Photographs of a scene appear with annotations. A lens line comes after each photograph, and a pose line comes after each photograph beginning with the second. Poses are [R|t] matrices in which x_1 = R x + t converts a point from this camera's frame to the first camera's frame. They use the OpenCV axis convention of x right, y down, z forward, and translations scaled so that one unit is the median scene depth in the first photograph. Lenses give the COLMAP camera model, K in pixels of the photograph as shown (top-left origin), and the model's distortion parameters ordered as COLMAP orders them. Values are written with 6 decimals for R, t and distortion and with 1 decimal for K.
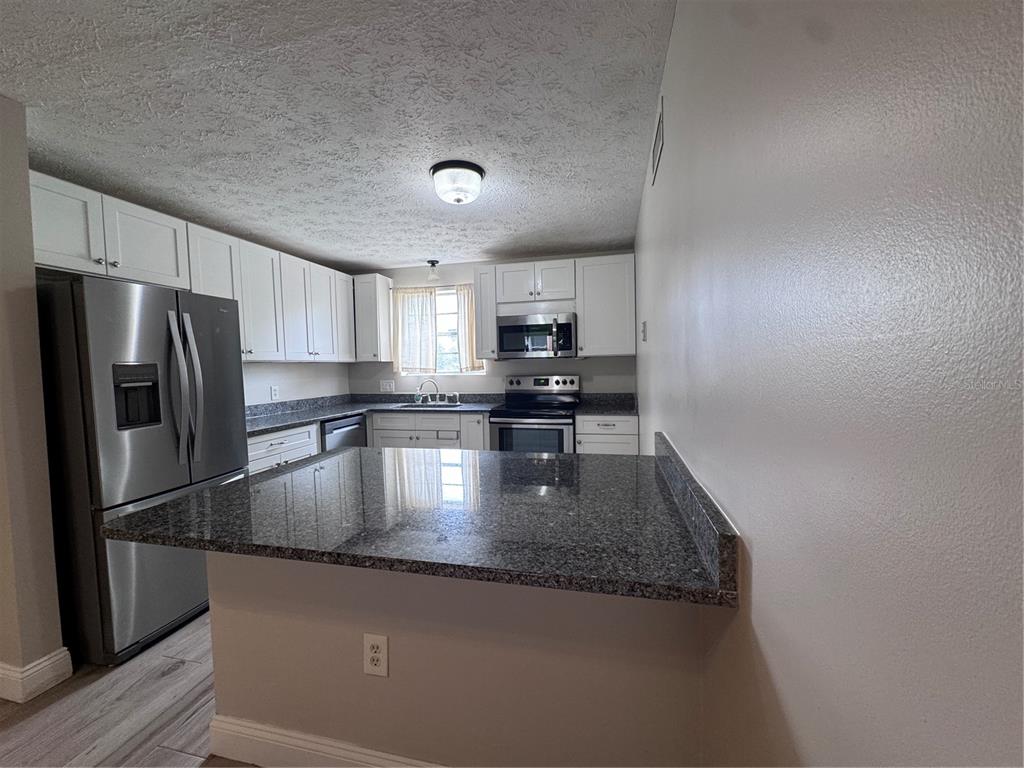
lens RADIAL K [[410.1, 0, 510.6], [0, 410.1, 386.5], [0, 0, 1]] dist [-0.000656, 0.000061]
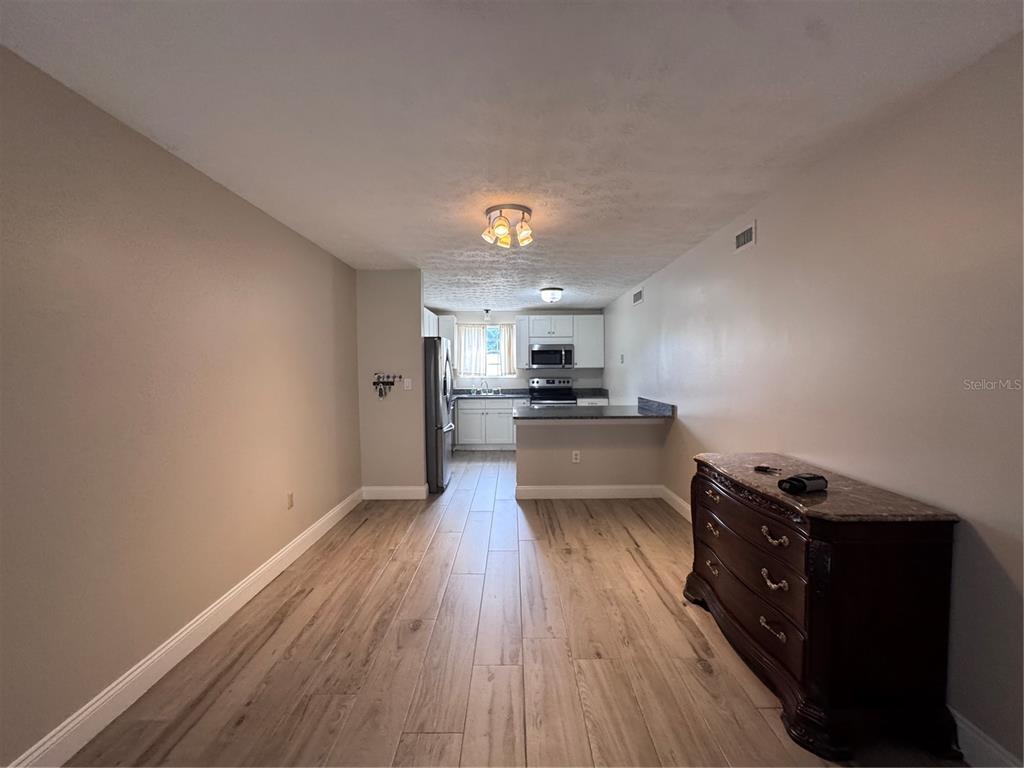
lens RADIAL K [[410.1, 0, 510.9], [0, 410.1, 385.0], [0, 0, 1]] dist [-0.000656, 0.000061]
pose [[0.972222, 0.004648, 0.234014, -0.509822], [-0.000857, 0.999867, -0.016297, 0.032344], [-0.234059, 0.015644, 0.972097, -0.681374]]
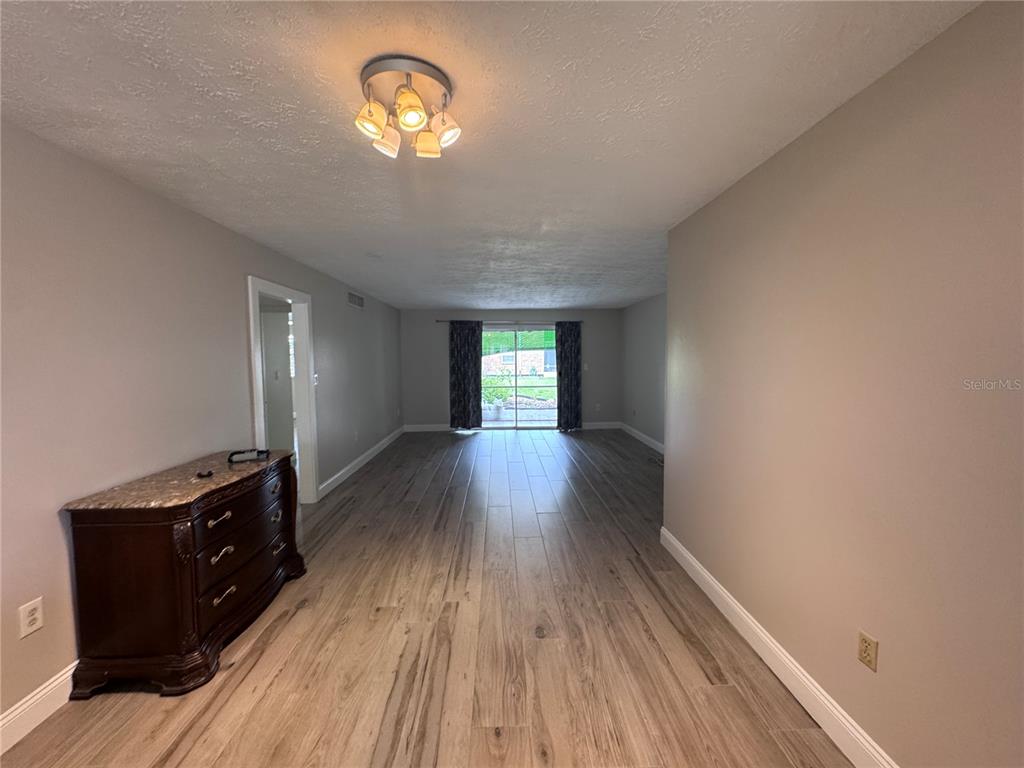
lens RADIAL K [[410.1, 0, 510.6], [0, 410.1, 380.6], [0, 0, 1]] dist [-0.000656, 0.000061]
pose [[-0.963079, 0.045718, -0.265310, -0.338849], [0.014236, 0.992745, 0.119392, -0.052778], [0.268844, 0.111207, -0.956742, 0.340048]]
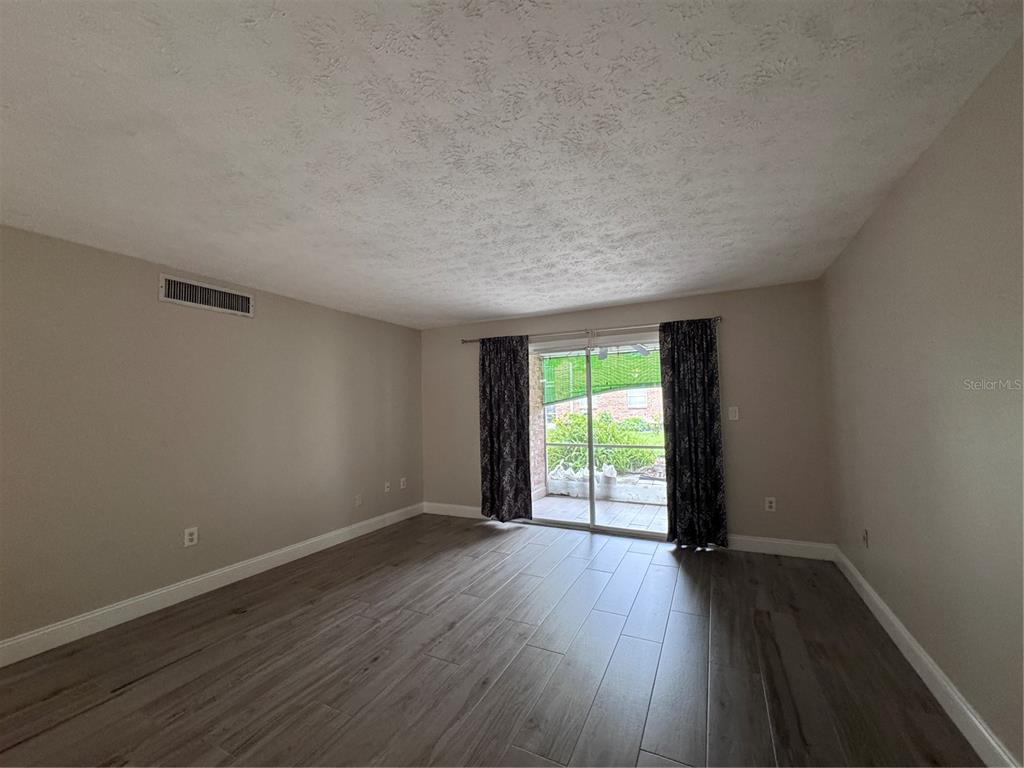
lens RADIAL K [[410.1, 0, 514.6], [0, 410.1, 385.5], [0, 0, 1]] dist [-0.000656, 0.000061]
pose [[-0.975713, 0.051389, 0.212940, -0.939927], [0.051484, 0.998661, -0.005102, 0.040776], [-0.212917, 0.005985, -0.977052, -0.458581]]
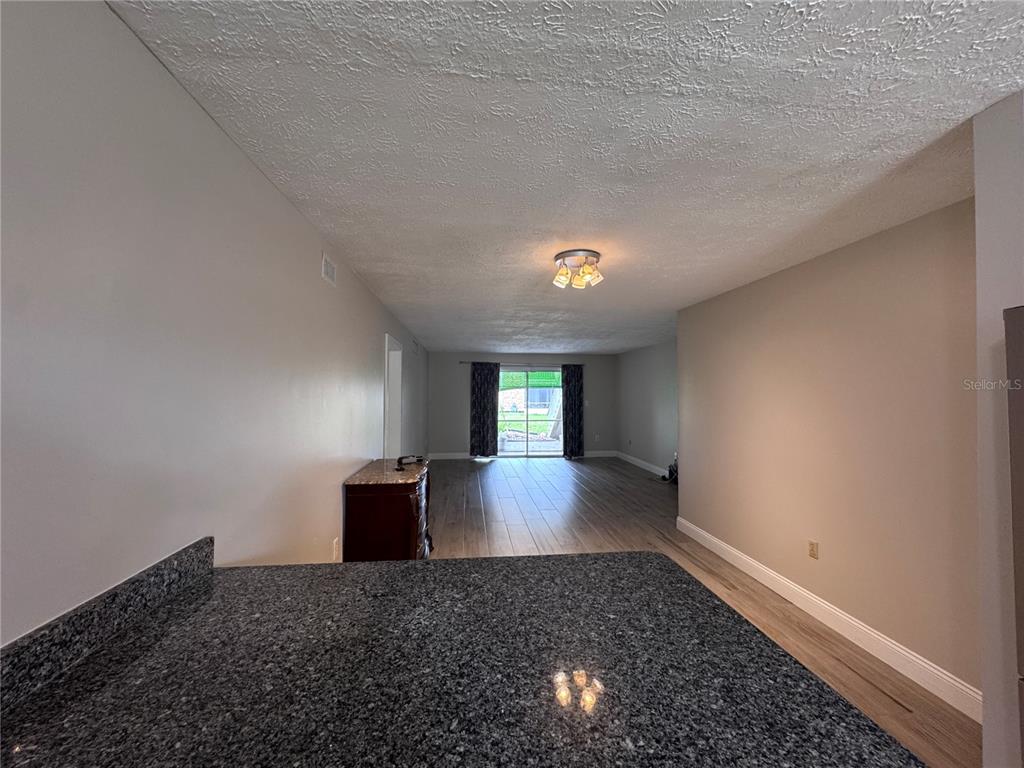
lens RADIAL K [[410.1, 0, 511.0], [0, 410.1, 382.9], [0, 0, 1]] dist [-0.000656, 0.000061]
pose [[-0.940180, 0.010843, -0.340505, -0.024444], [-0.001159, 0.999386, 0.035025, -0.072378], [0.340676, 0.033325, -0.939590, 0.565615]]
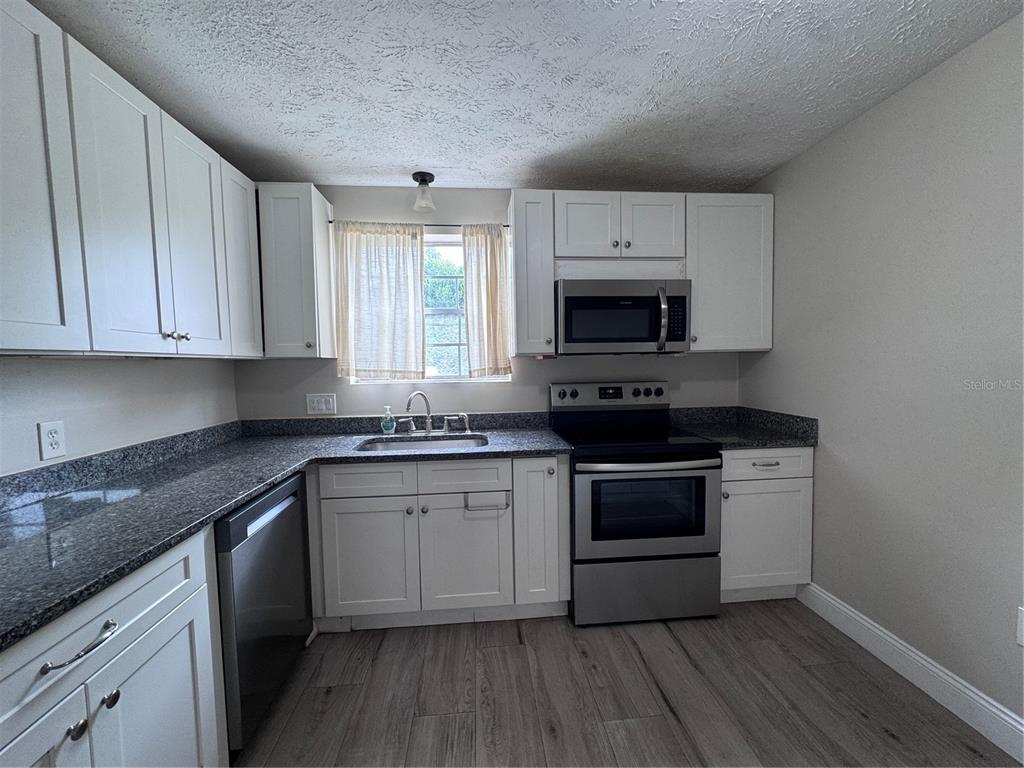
lens RADIAL K [[410.1, 0, 509.6], [0, 410.1, 385.0], [0, 0, 1]] dist [-0.000656, 0.000061]
pose [[0.947647, -0.013531, 0.319032, -0.271244], [0.014617, 0.999893, -0.001011, -0.024499], [-0.318984, 0.005622, 0.947744, 0.466369]]
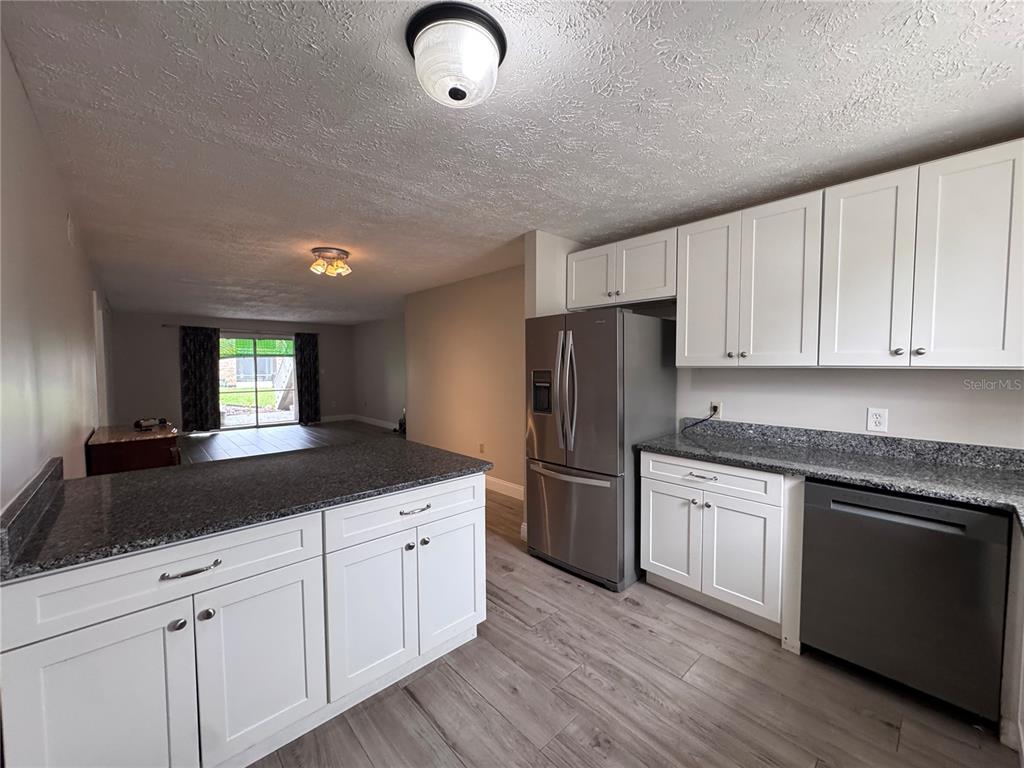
lens RADIAL K [[410.1, 0, 510.7], [0, 410.1, 380.8], [0, 0, 1]] dist [-0.000656, 0.000061]
pose [[-0.554920, 0.057542, -0.829911, 0.181222], [-0.030229, 0.995551, 0.089239, -0.068919], [0.831354, 0.074608, -0.550712, 0.800486]]
